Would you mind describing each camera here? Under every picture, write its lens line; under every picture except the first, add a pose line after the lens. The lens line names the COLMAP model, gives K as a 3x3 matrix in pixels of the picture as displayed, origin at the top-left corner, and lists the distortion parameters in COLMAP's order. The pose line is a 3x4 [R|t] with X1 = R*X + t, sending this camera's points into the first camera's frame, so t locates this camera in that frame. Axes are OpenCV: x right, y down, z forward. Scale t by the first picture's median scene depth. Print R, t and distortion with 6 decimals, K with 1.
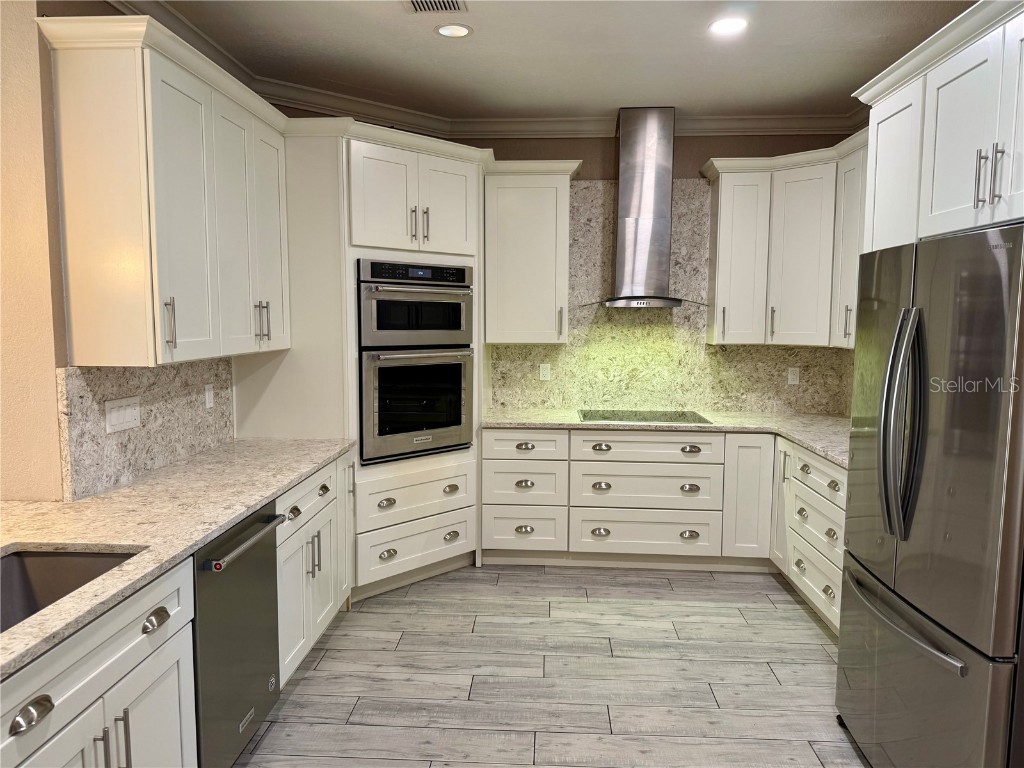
lens RADIAL K [[721.1, 0, 509.1], [0, 721.1, 381.9], [0, 0, 1]] dist [0.056394, -0.069734]
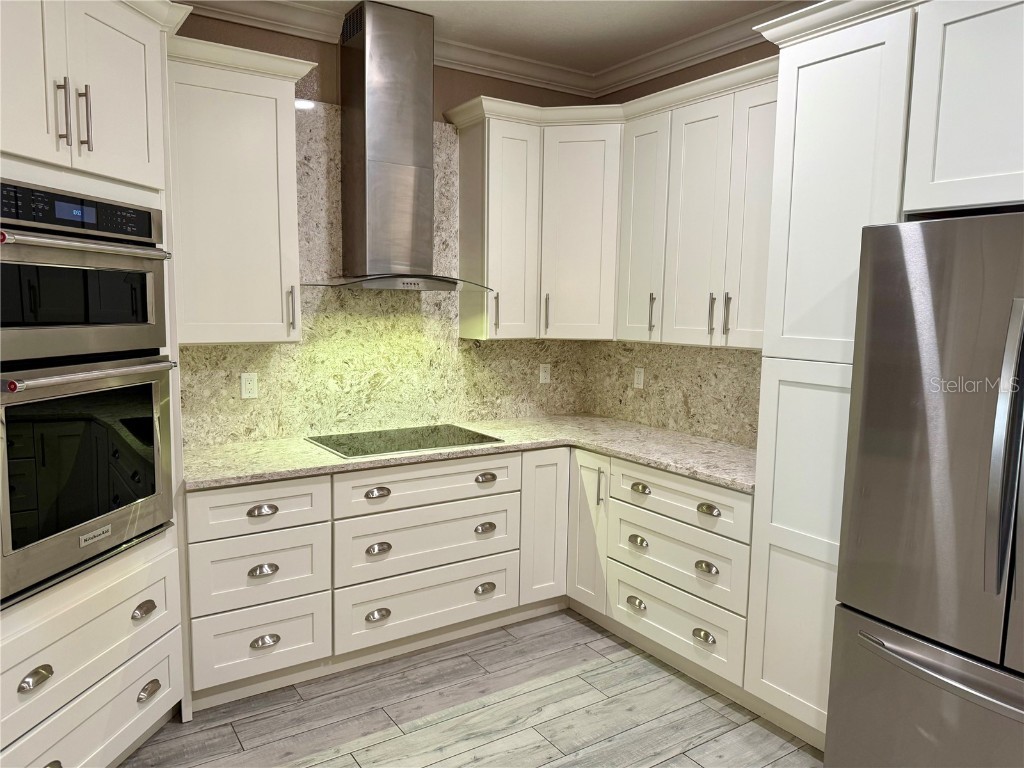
lens RADIAL K [[721.1, 0, 506.9], [0, 721.1, 387.2], [0, 0, 1]] dist [0.056394, -0.069734]
pose [[0.798783, -0.061297, 0.598488, -0.192872], [0.043243, 0.998073, 0.044507, -0.038241], [-0.600063, -0.009671, 0.799894, 0.404967]]
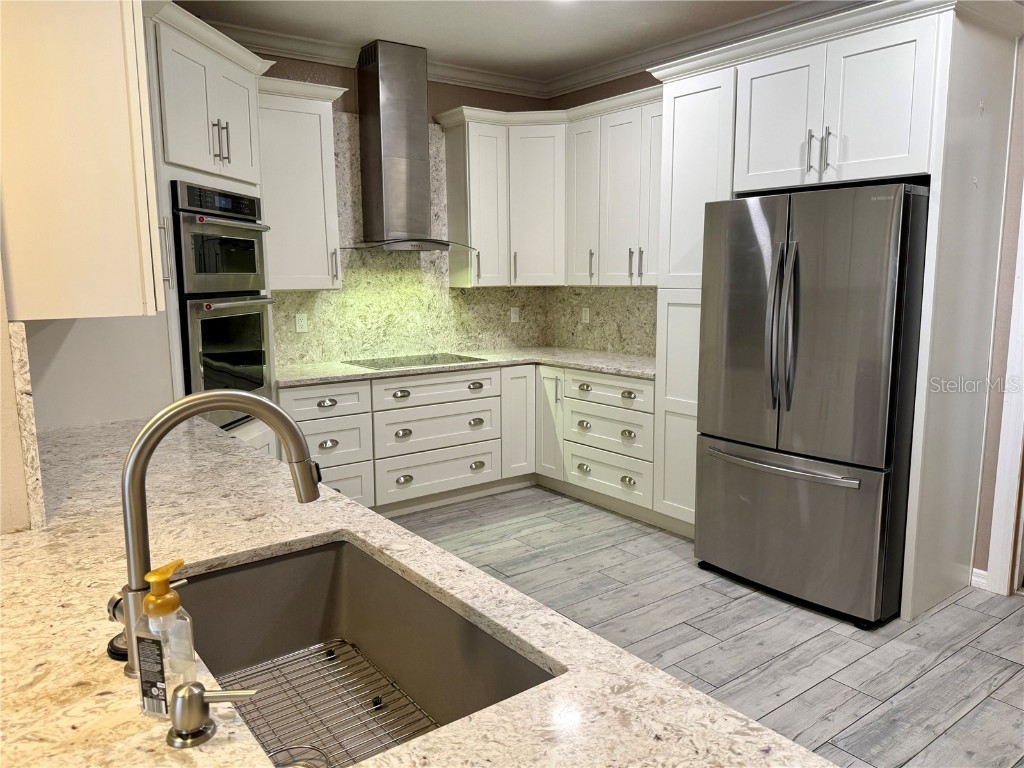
lens RADIAL K [[750.6, 0, 518.8], [0, 750.6, 390.4], [0, 0, 1]] dist [0.048848, -0.019776]
pose [[0.757024, -0.110948, 0.643898, -0.439814], [0.070070, 0.993580, 0.088820, 0.006823], [-0.649619, -0.022121, 0.759938, 0.128512]]
